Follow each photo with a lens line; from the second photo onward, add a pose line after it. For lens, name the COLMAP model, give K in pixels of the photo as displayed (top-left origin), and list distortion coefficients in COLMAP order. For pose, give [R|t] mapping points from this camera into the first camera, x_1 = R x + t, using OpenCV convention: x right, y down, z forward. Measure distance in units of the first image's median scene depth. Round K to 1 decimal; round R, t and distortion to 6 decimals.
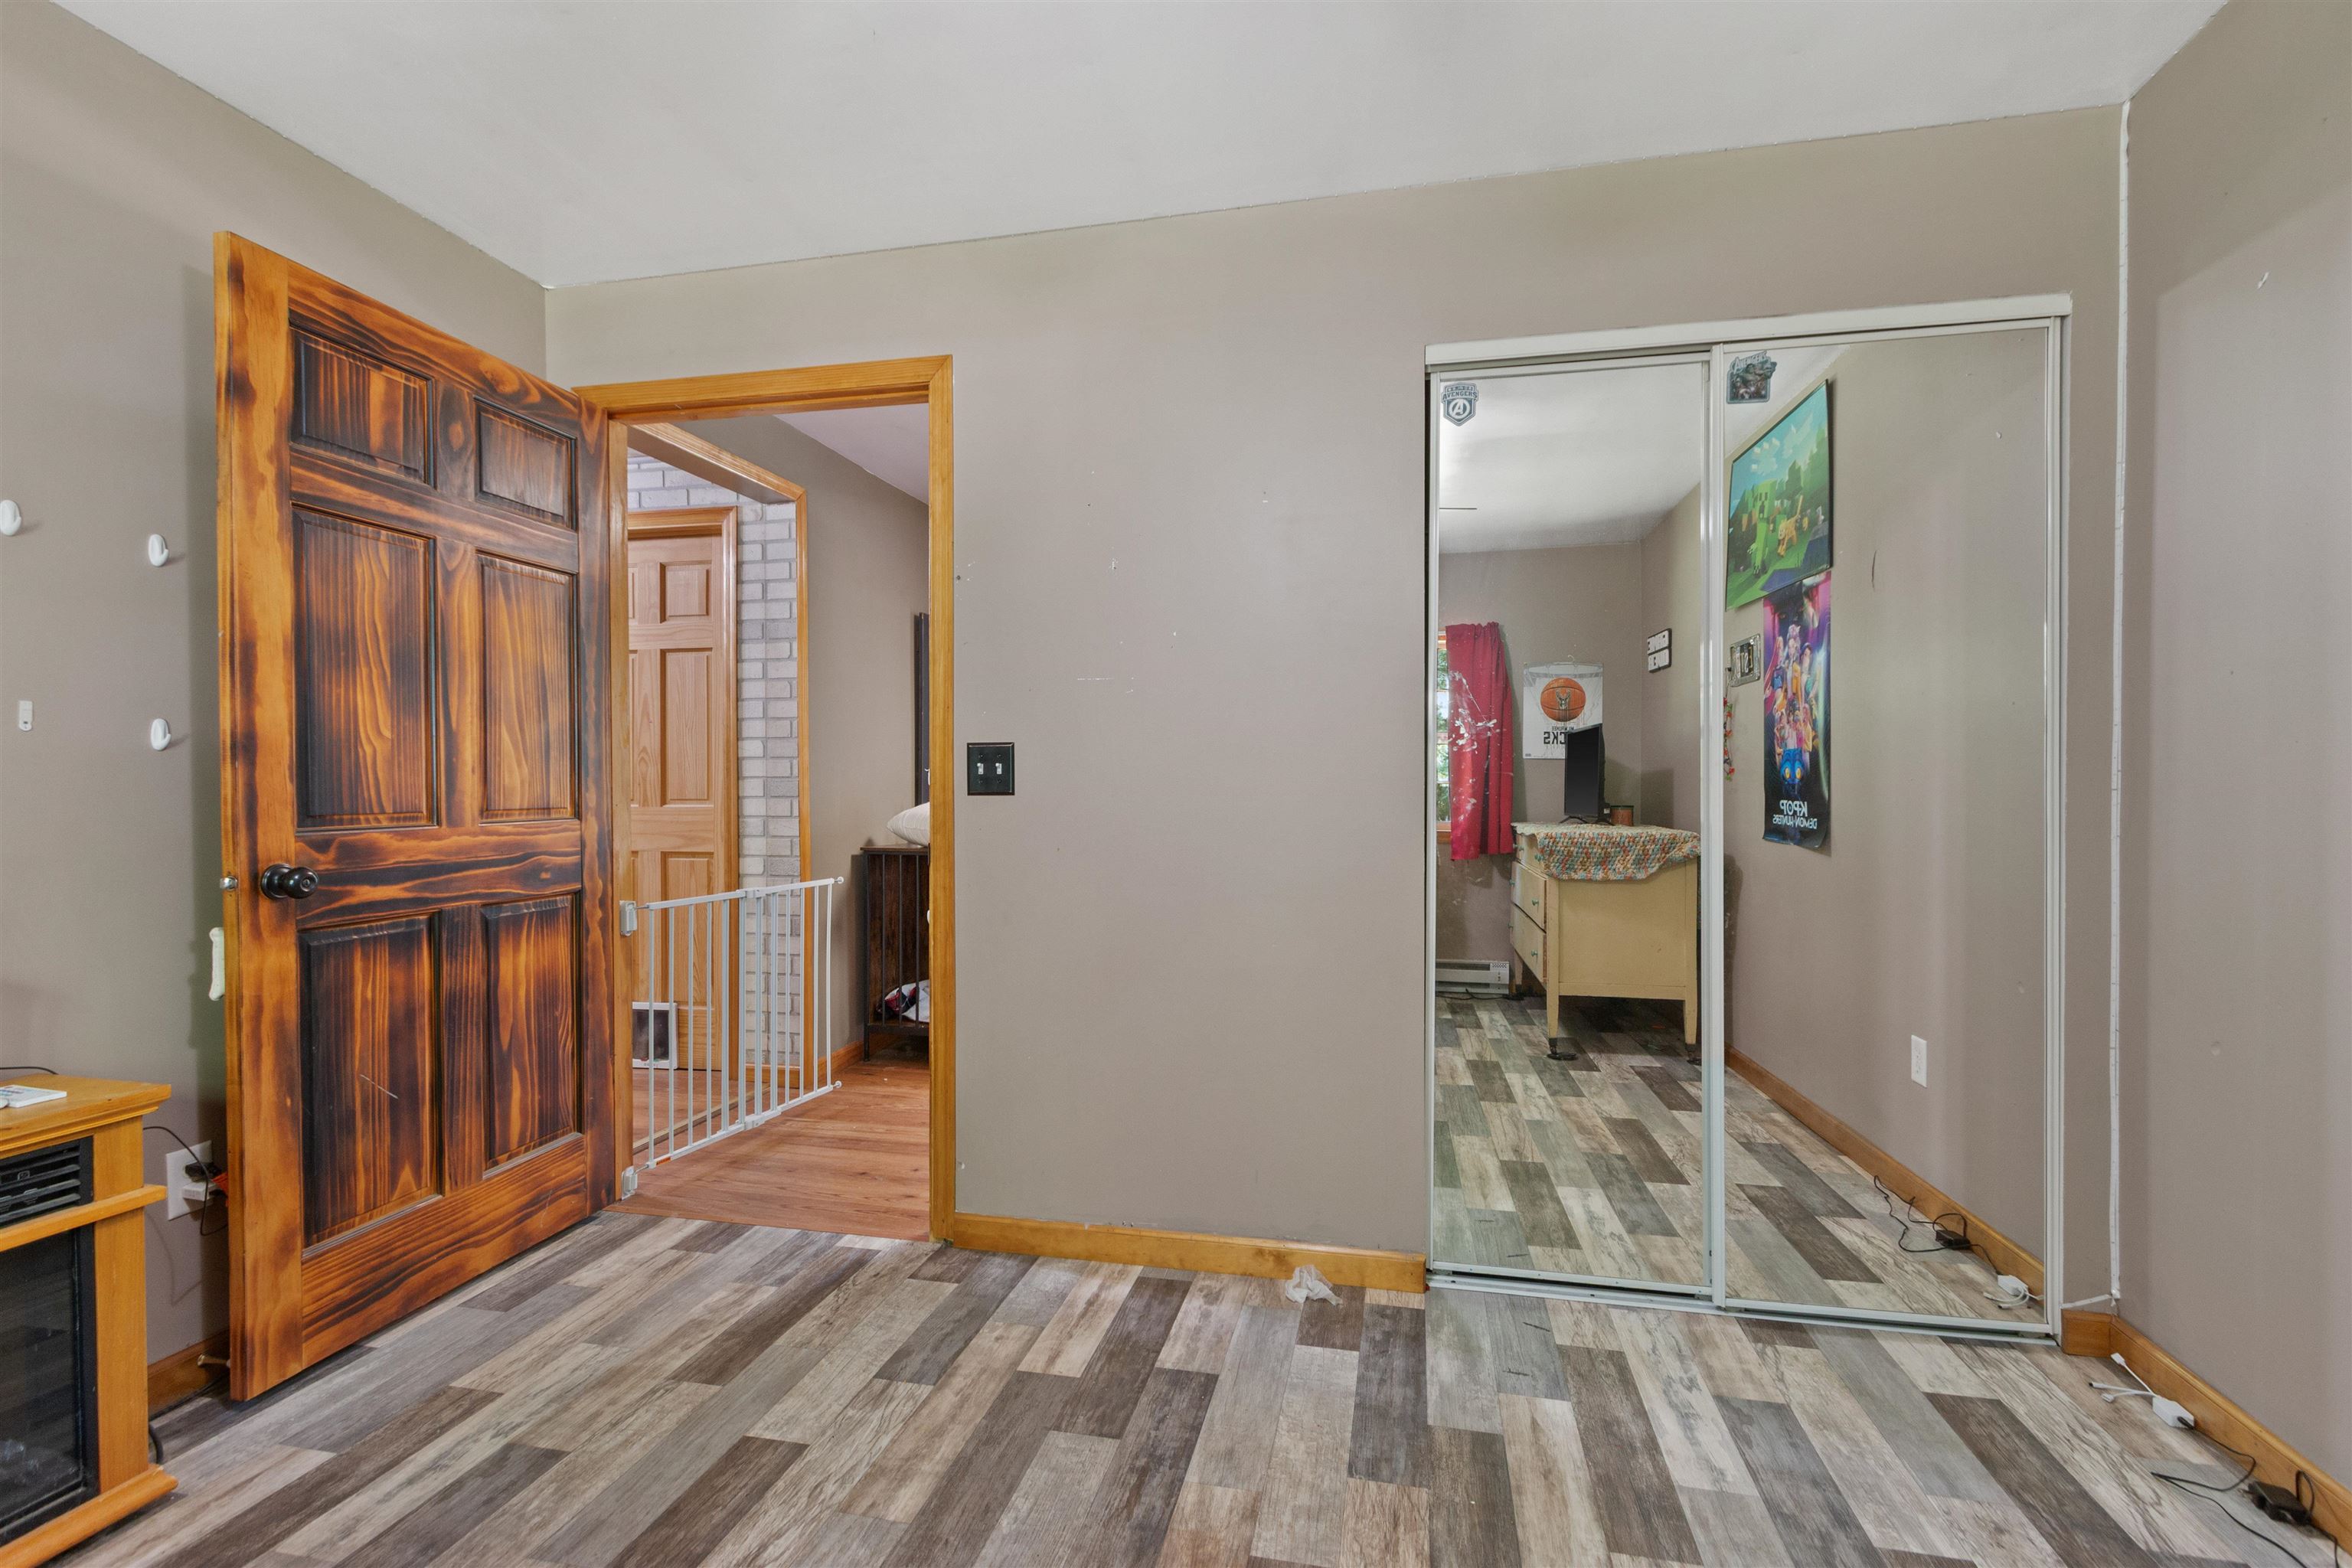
lens RADIAL K [[1125.2, 0, 1170.3], [0, 1125.2, 798.8], [0, 0, 1]] dist [-0.002941, -0.001538]
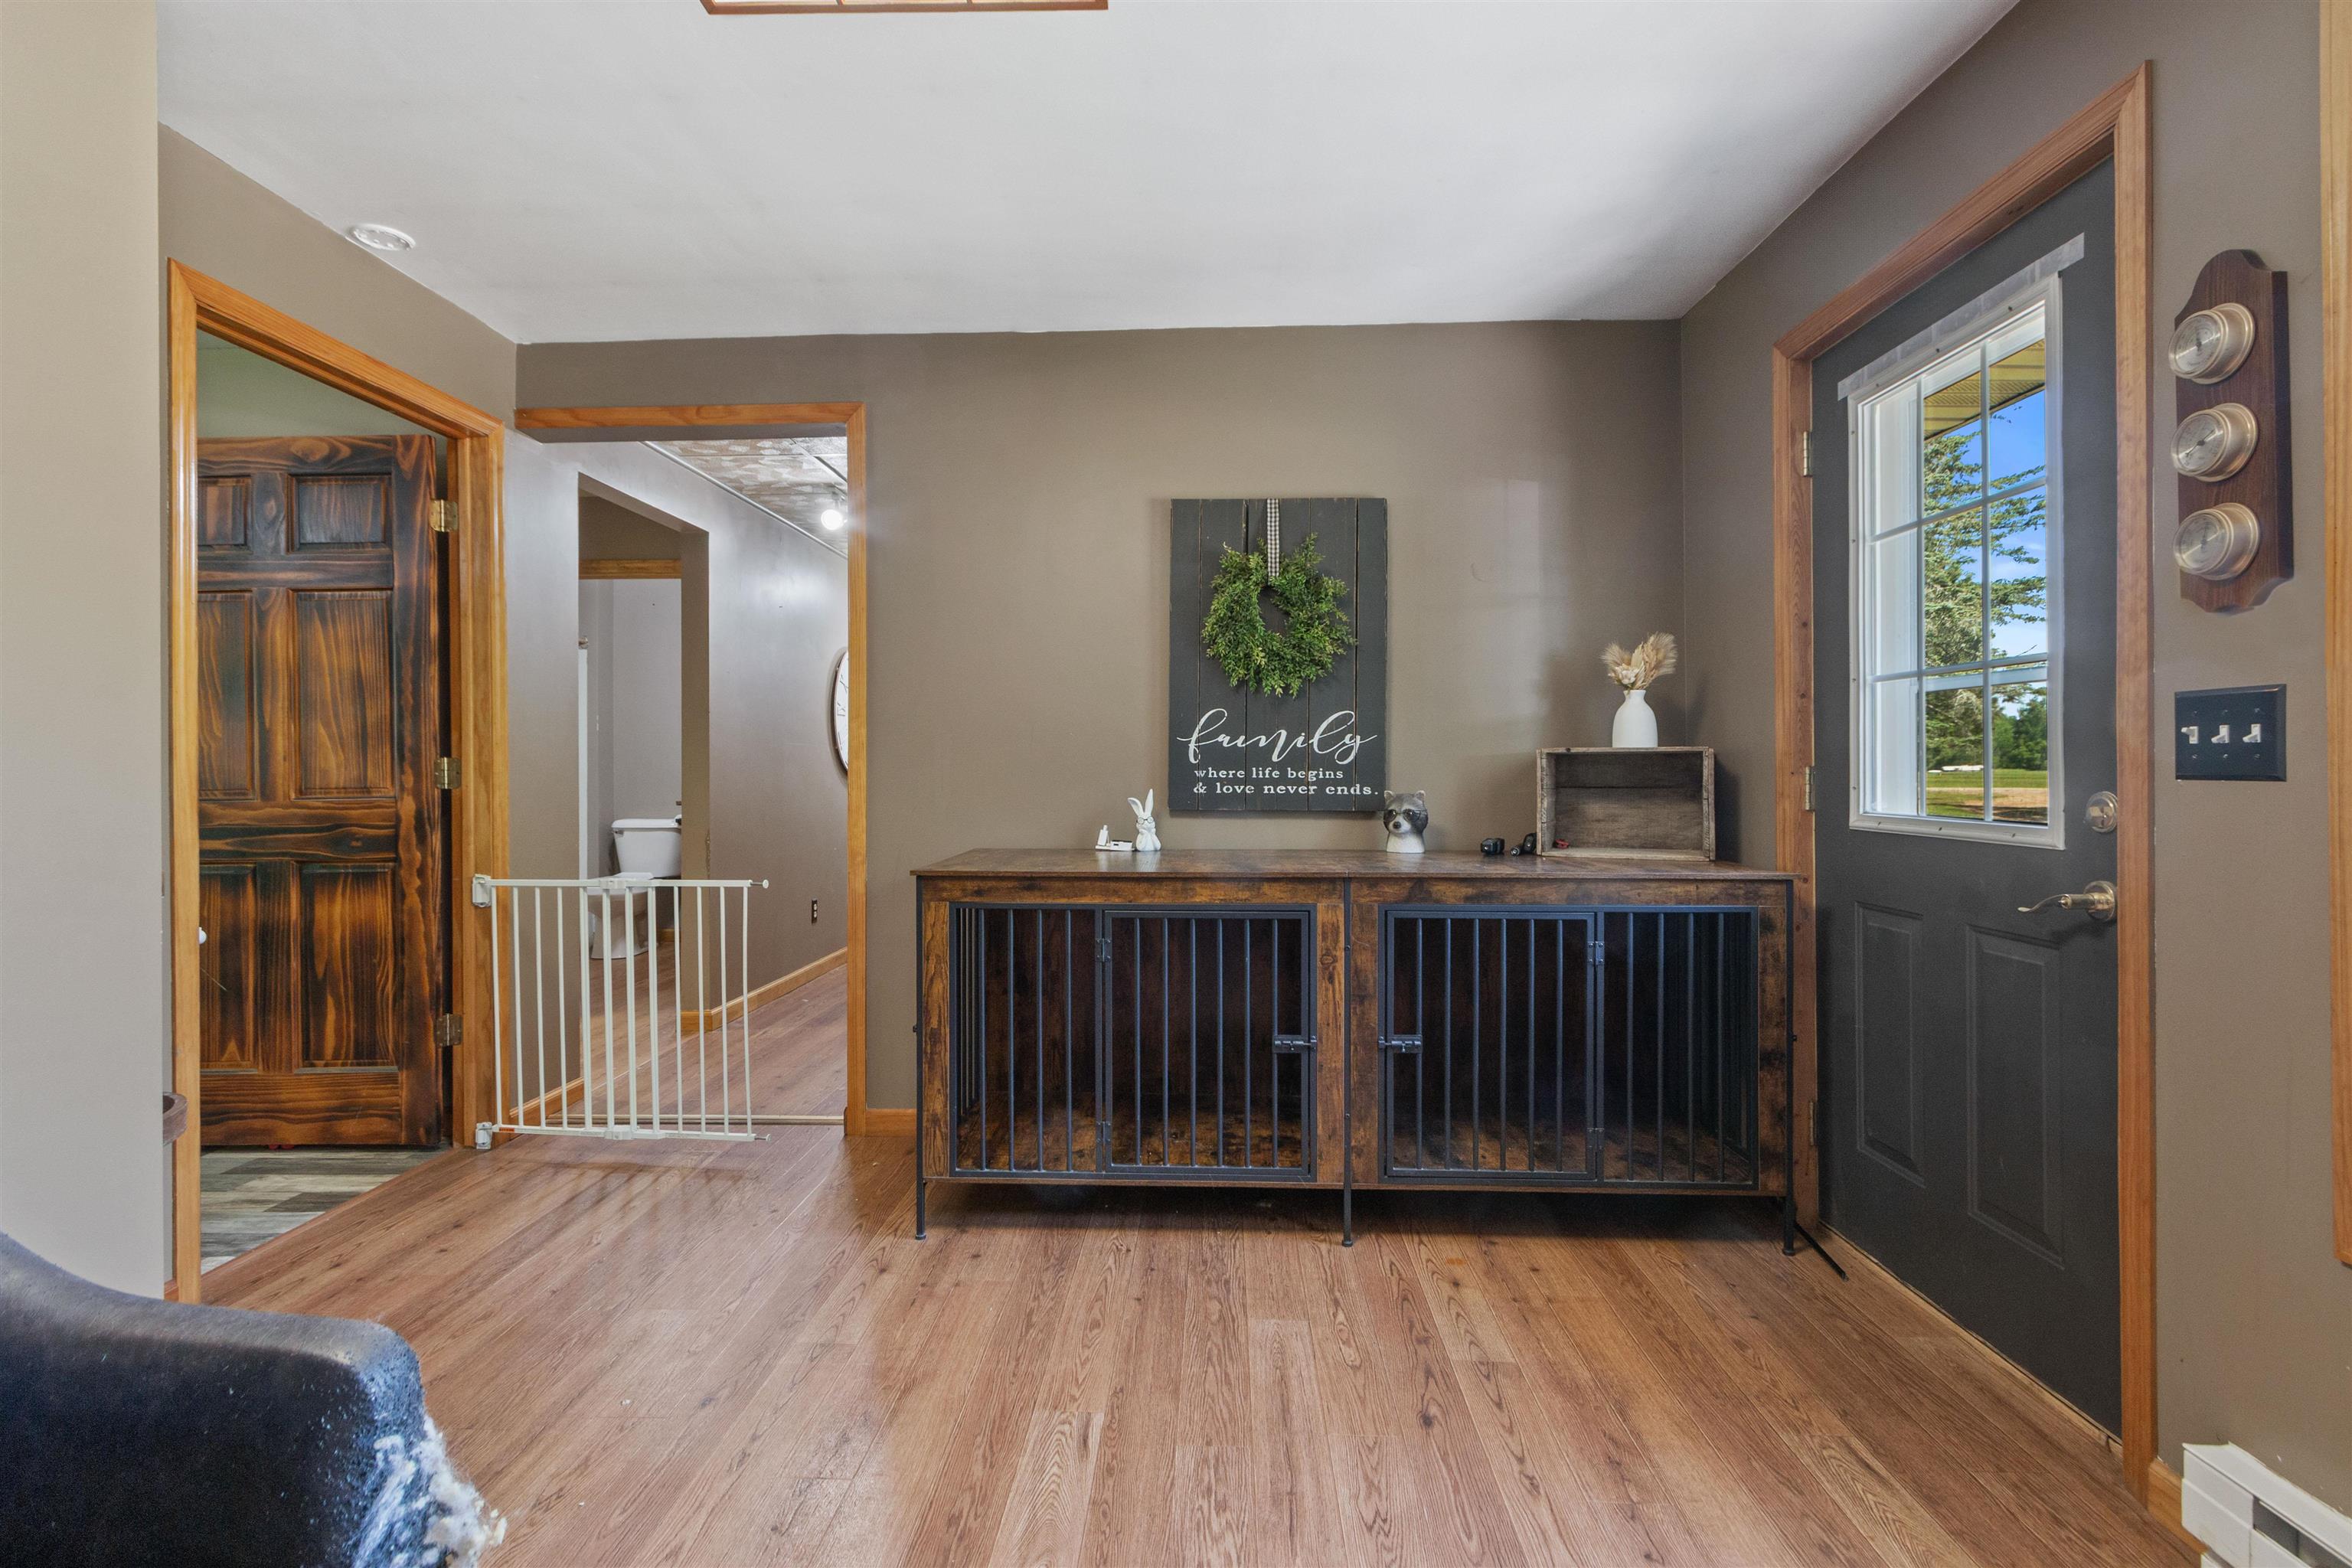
lens RADIAL K [[1073.3, 0, 1167.5], [0, 1073.3, 780.1], [0, 0, 1]] dist [0.002527, -0.001880]
pose [[0.180245, -0.001271, -0.983621, 0.773823], [-0.006947, 0.999973, -0.002565, -0.003606], [0.983597, 0.007296, 0.180231, 1.727040]]
